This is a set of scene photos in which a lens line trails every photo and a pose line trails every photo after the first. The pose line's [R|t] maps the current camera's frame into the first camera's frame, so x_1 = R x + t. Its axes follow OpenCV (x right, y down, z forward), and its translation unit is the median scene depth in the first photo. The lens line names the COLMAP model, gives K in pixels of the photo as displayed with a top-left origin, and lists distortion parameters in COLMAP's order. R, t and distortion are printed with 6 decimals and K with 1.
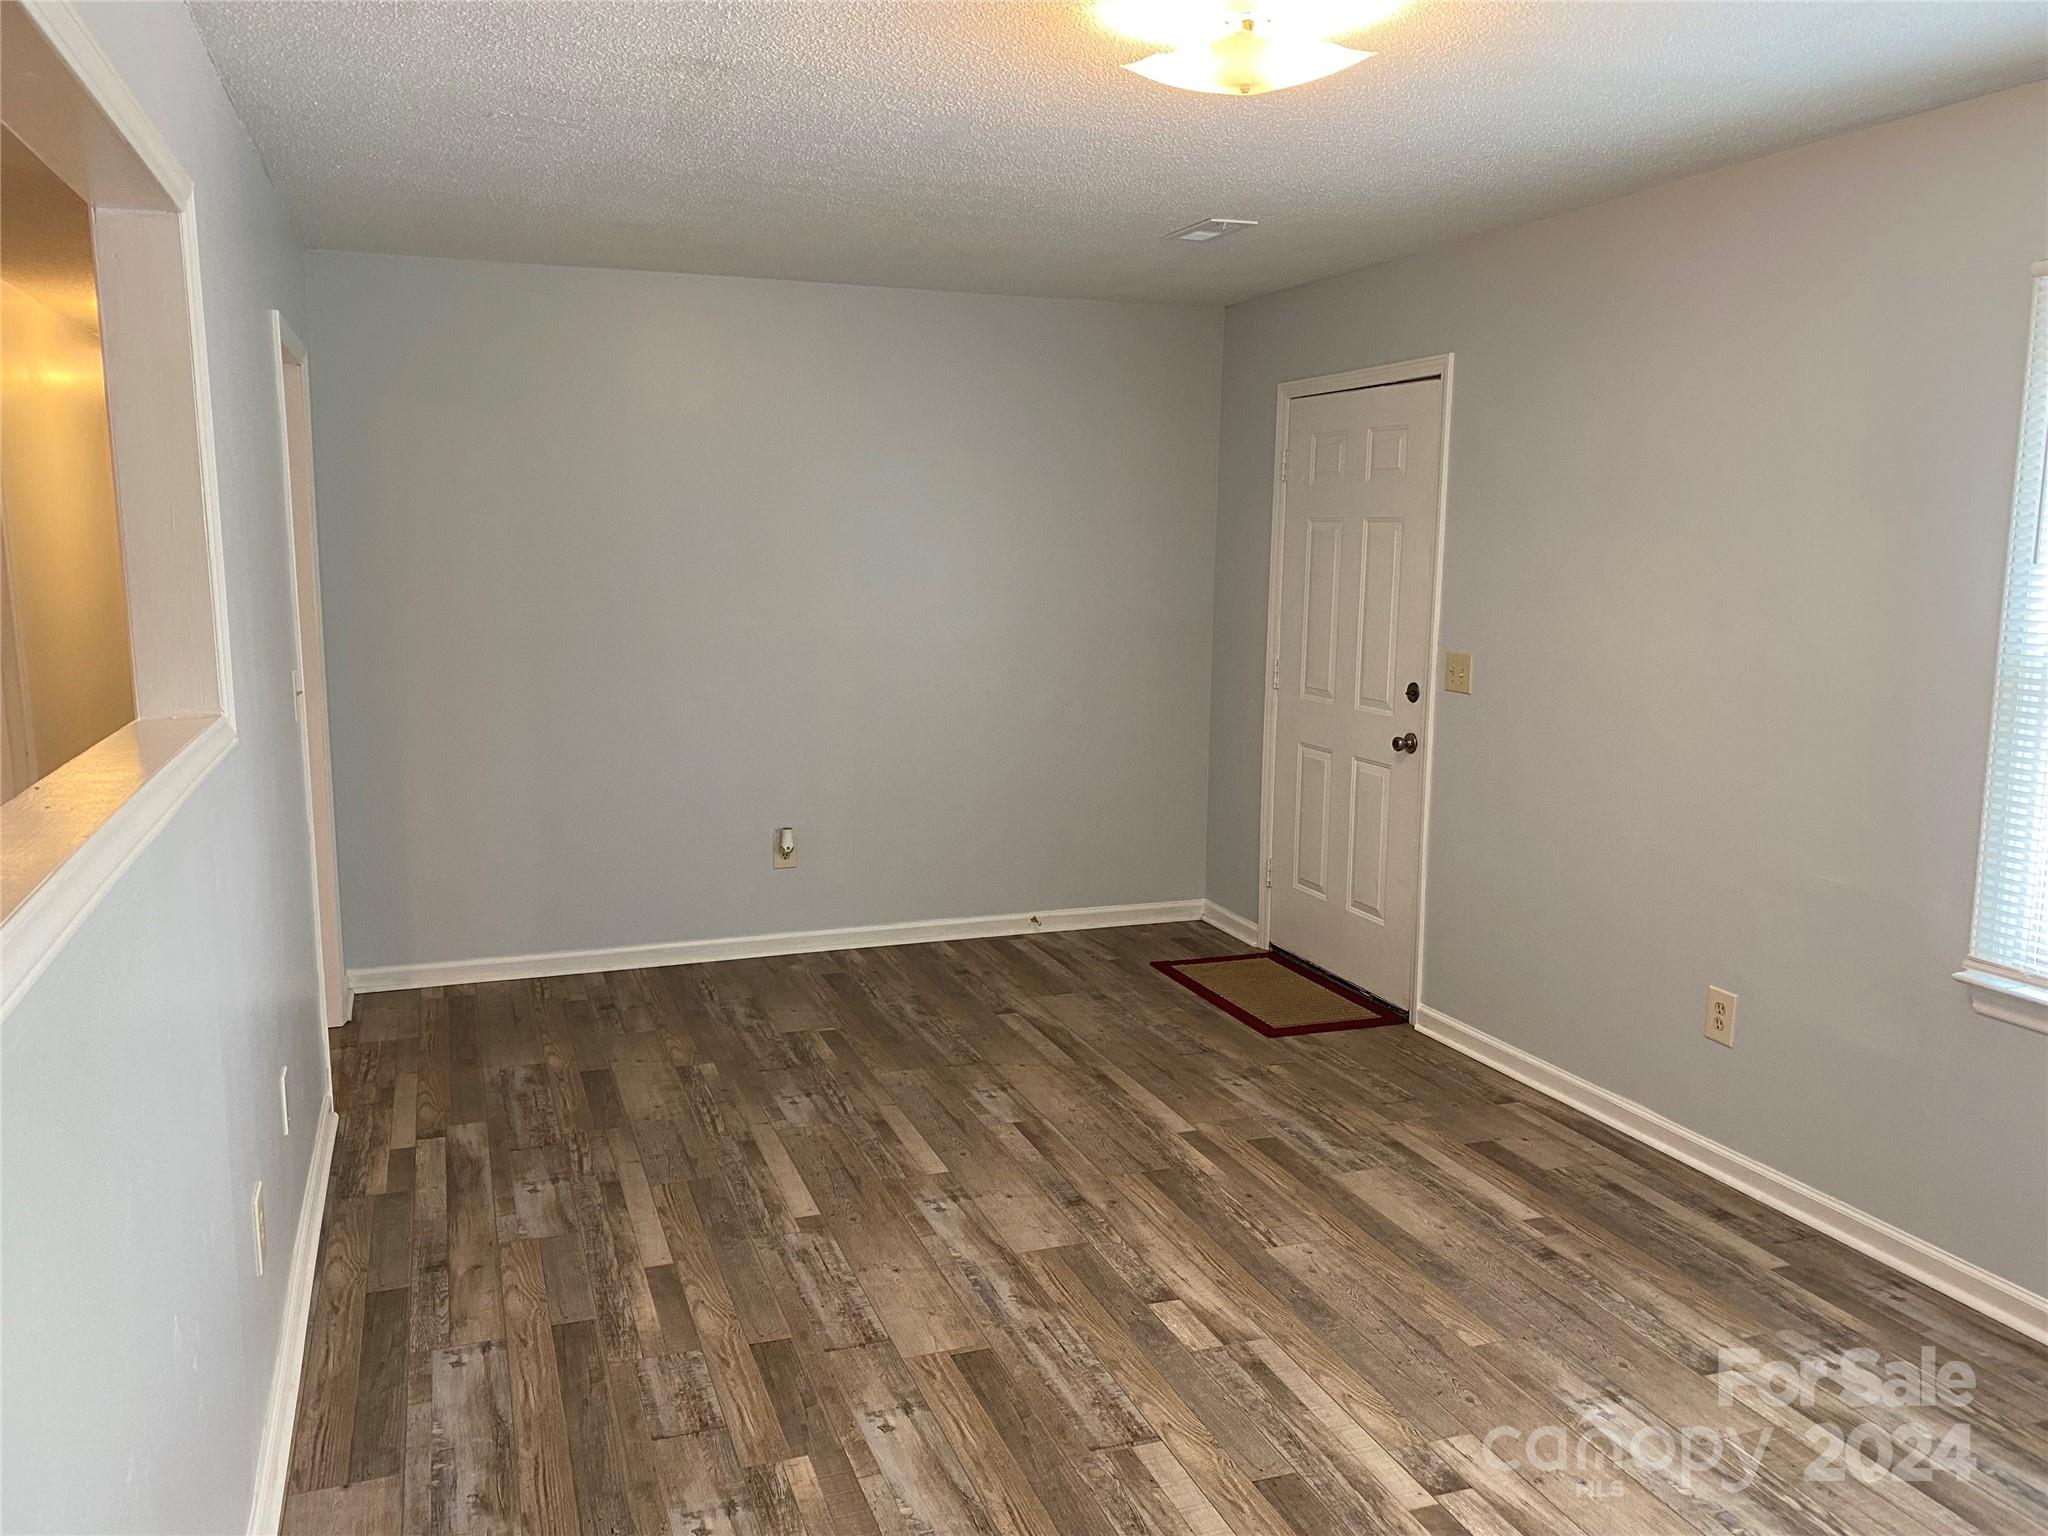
lens RADIAL K [[1557.3, 0, 1009.2], [0, 1557.3, 755.3], [0, 0, 1]] dist [0.051028, -0.053974]
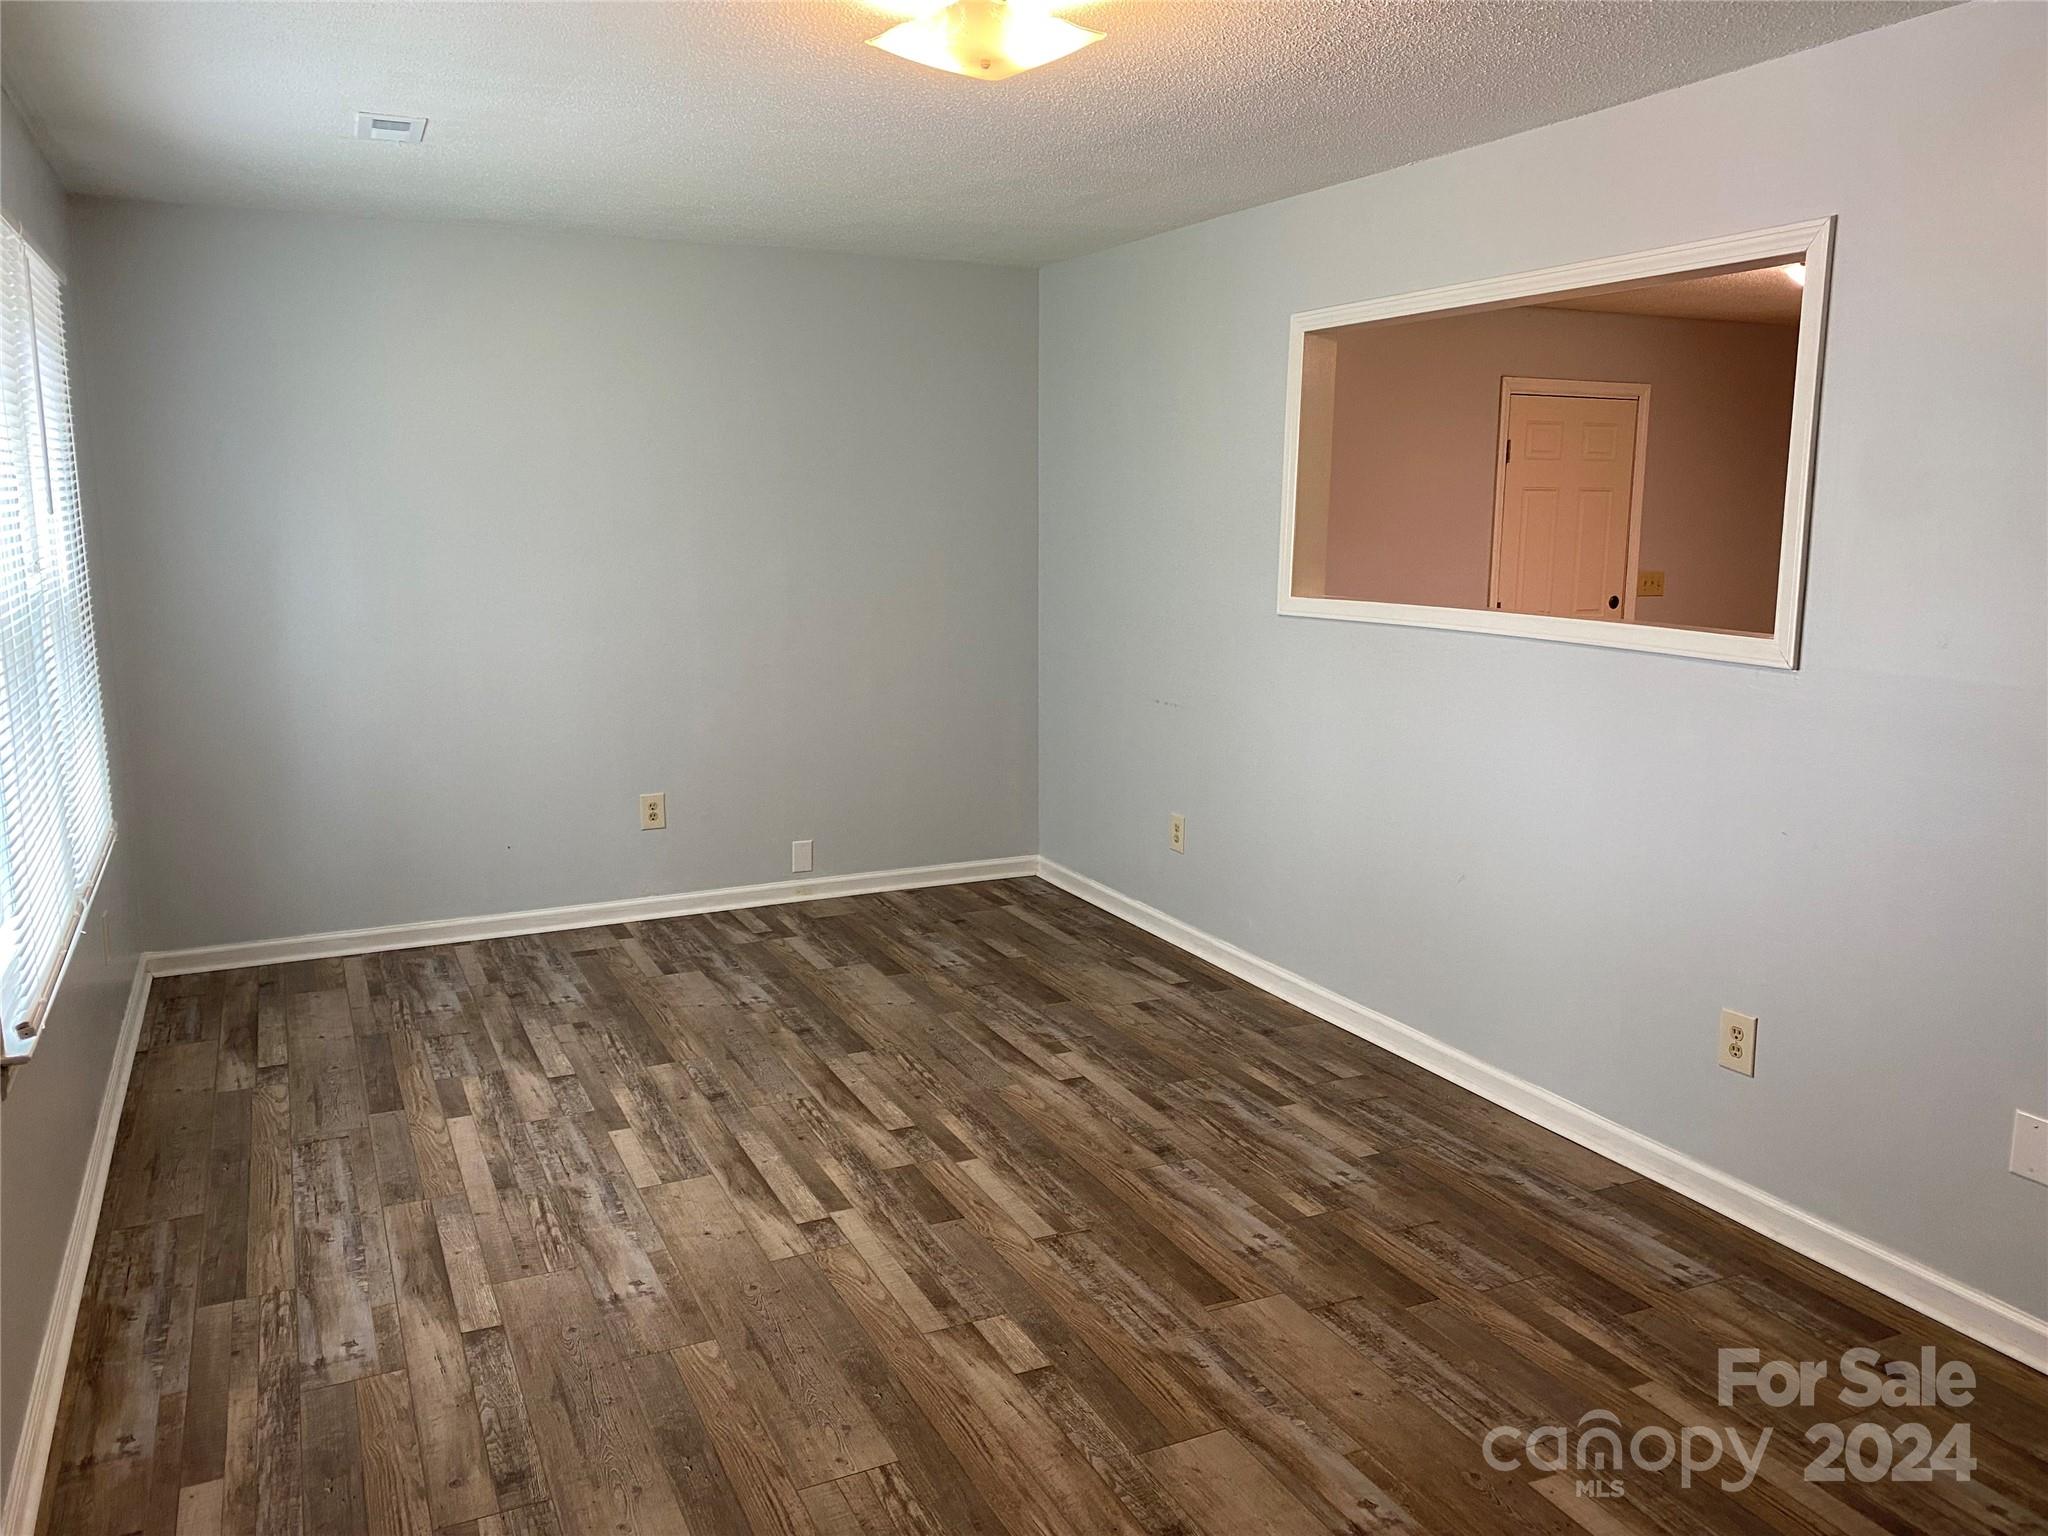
lens RADIAL K [[1557.3, 0, 1008.5], [0, 1557.3, 748.7], [0, 0, 1]] dist [0.051028, -0.053974]
pose [[-0.996082, 0.006365, -0.088207, 0.175670], [-0.020230, 0.954559, 0.297336, -0.228285], [0.086091, 0.297955, -0.950690, 1.618077]]
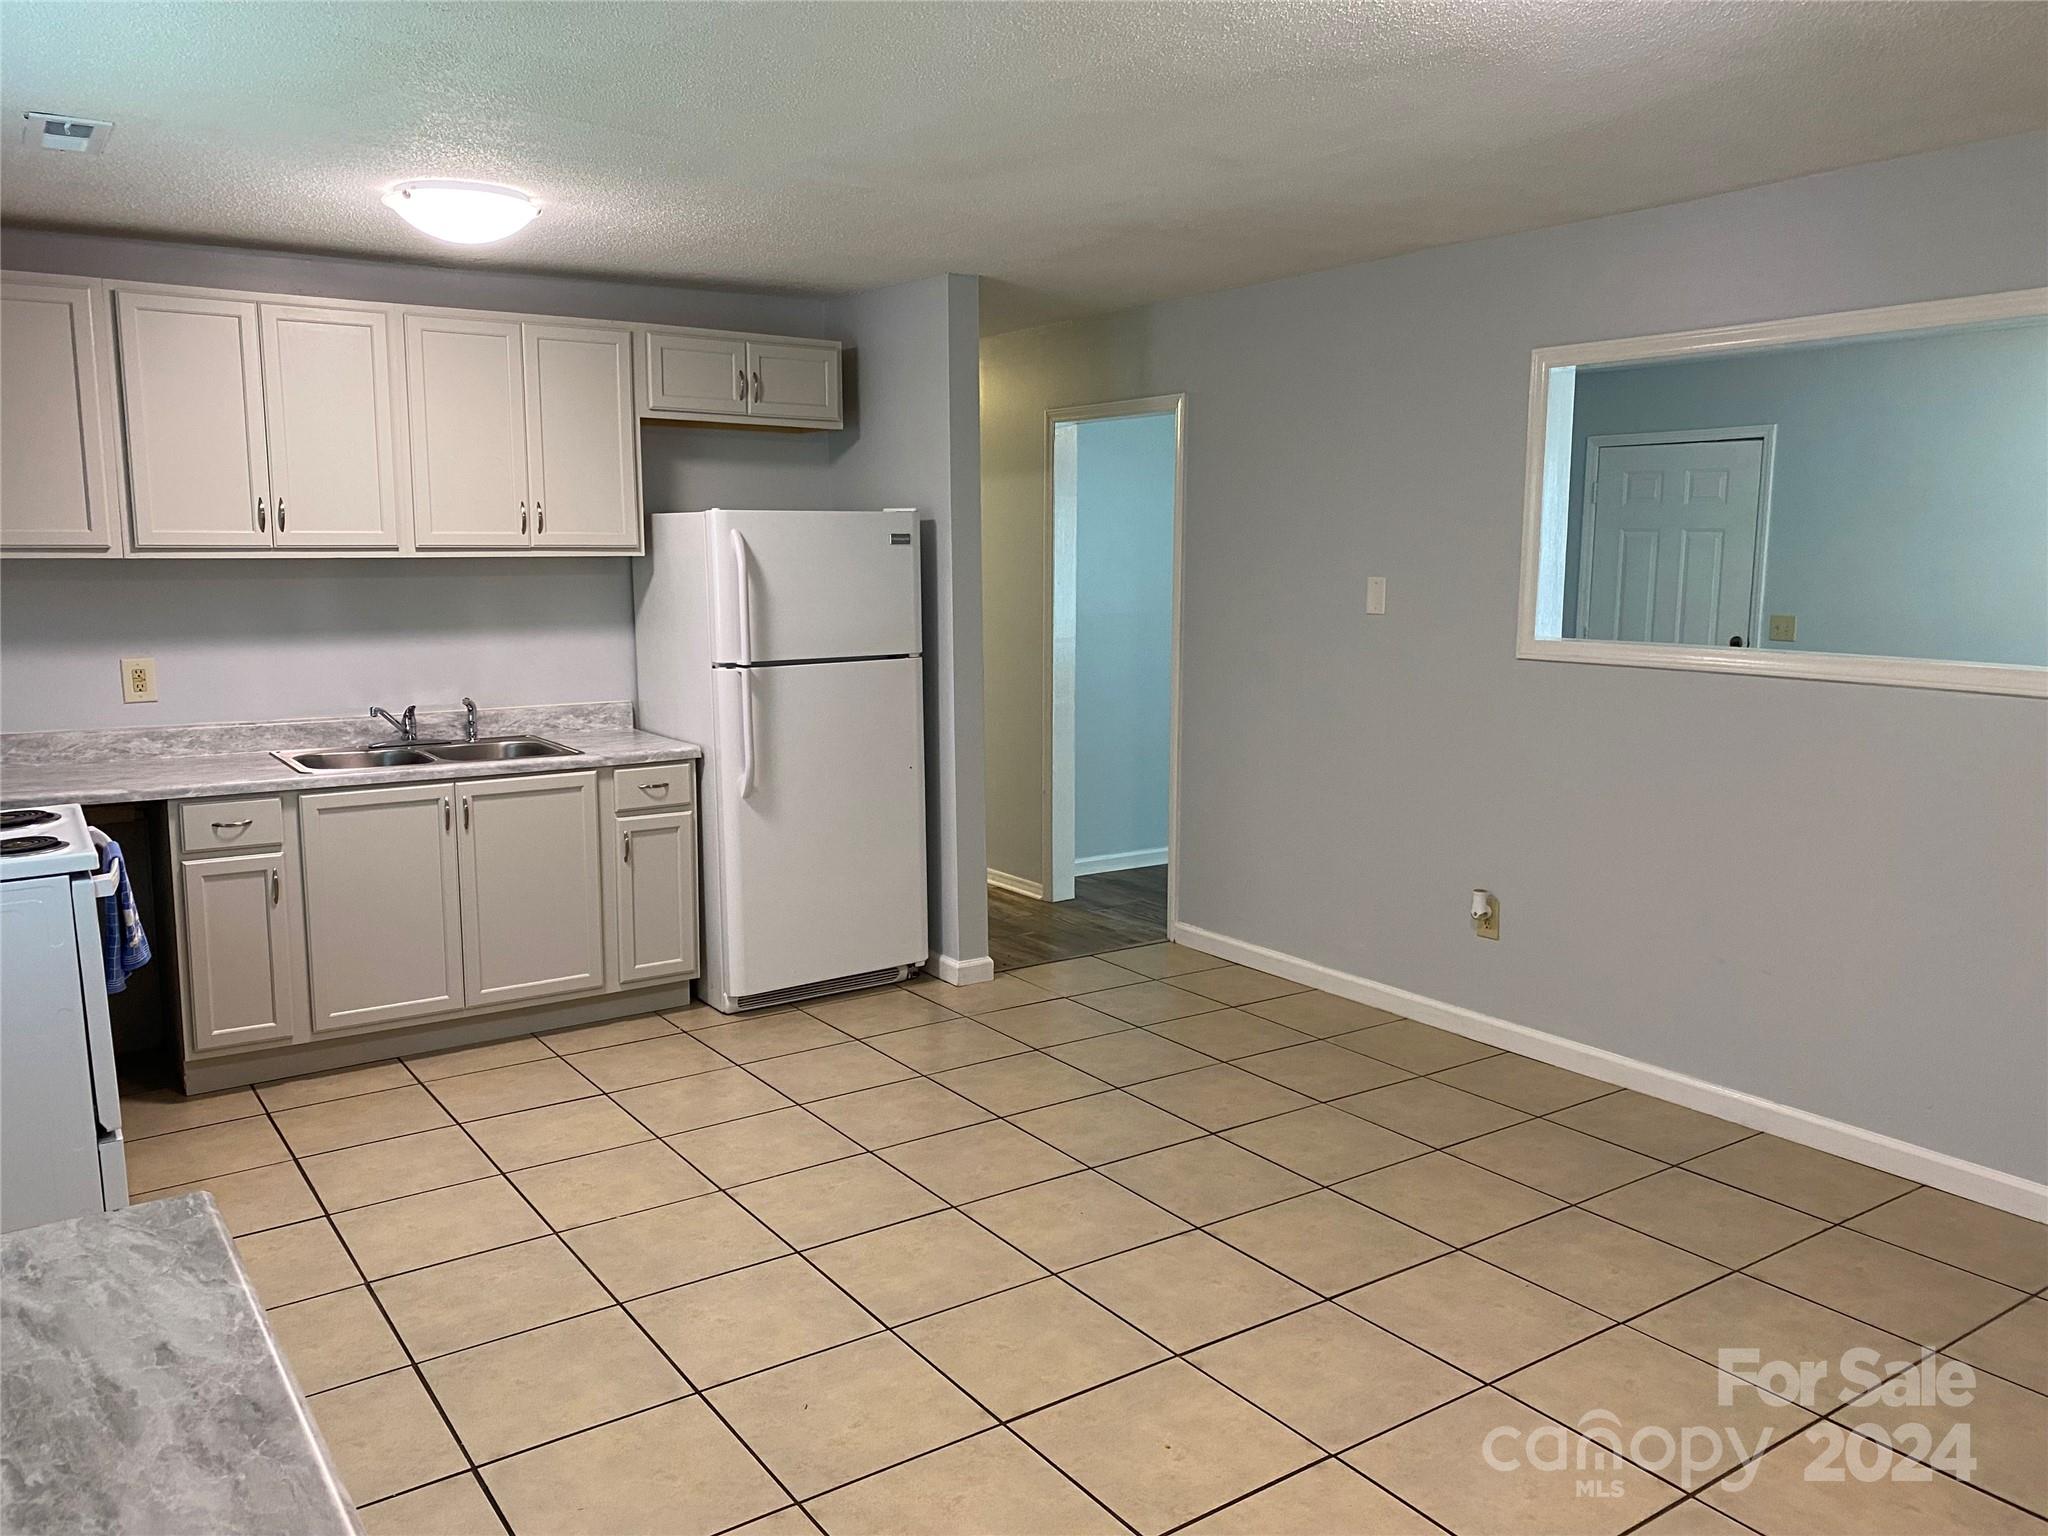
lens RADIAL K [[1557.3, 0, 1004.3], [0, 1557.3, 770.1], [0, 0, 1]] dist [0.051028, -0.053974]
pose [[0.969073, -0.036916, 0.243997, -1.137140], [0.035494, 0.999318, 0.010221, 0.061059], [-0.244207, -0.001245, 0.969722, -0.449345]]
